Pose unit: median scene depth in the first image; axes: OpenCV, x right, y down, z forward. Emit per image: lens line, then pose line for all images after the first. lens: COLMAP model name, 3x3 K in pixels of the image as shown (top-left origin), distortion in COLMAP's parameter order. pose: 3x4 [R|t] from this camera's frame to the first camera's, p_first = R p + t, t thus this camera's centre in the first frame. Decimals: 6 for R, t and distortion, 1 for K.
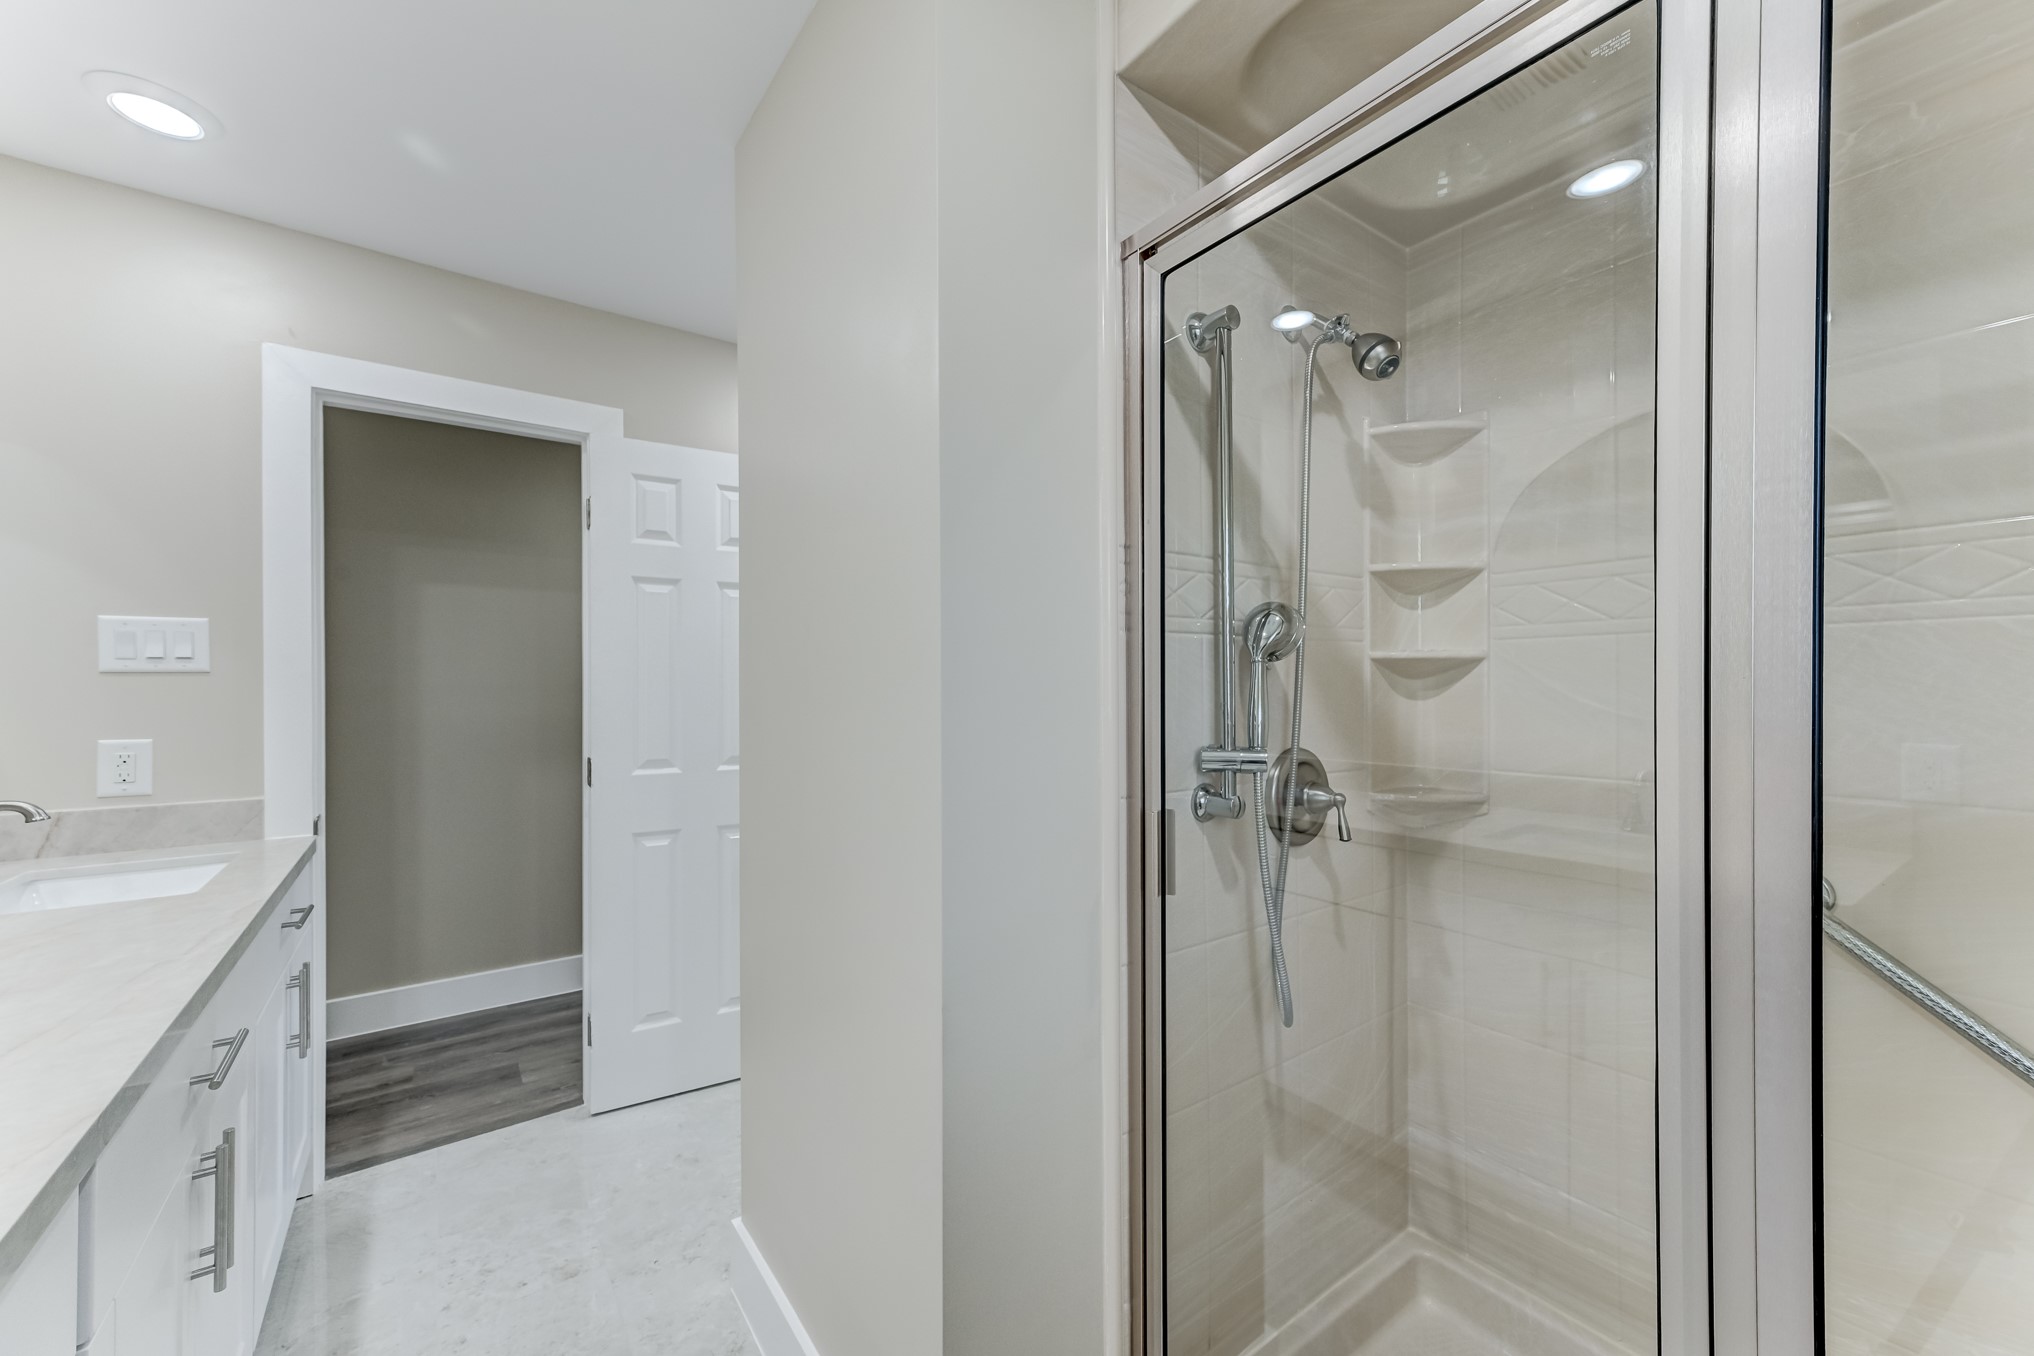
lens RADIAL K [[792.0, 0, 1012.3], [0, 792.0, 694.7], [0, 0, 1]] dist [0.008970, 0.000363]
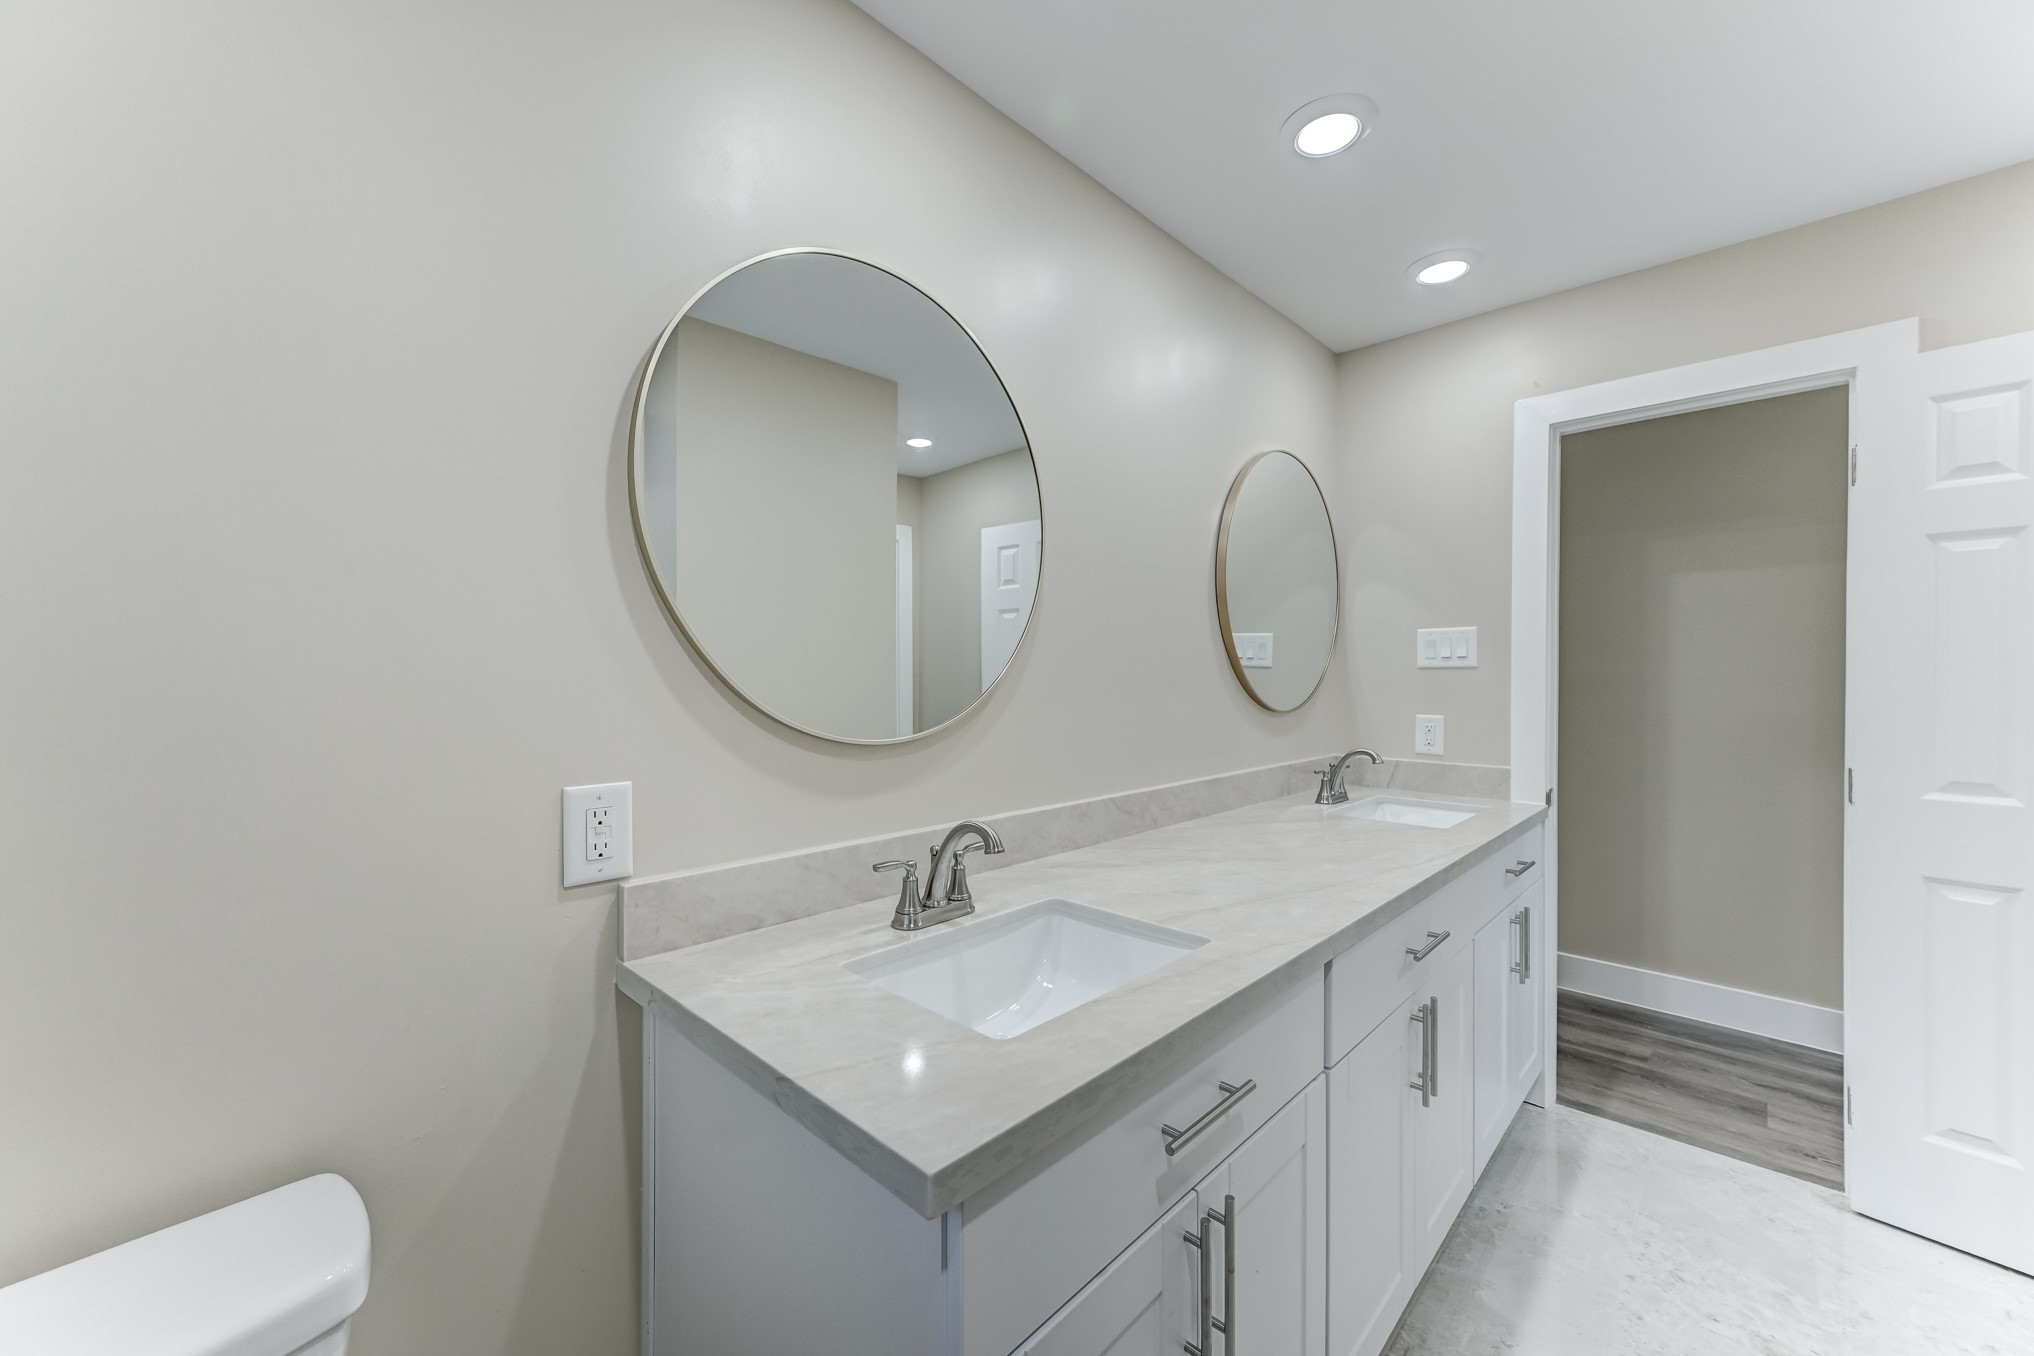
lens RADIAL K [[792.0, 0, 1012.3], [0, 792.0, 694.7], [0, 0, 1]] dist [0.008970, 0.000363]
pose [[0.170408, 0.028221, -0.984969, 0.126149], [-0.013162, 0.999566, 0.026362, -0.006182], [0.985286, 0.008472, 0.170706, 0.018270]]
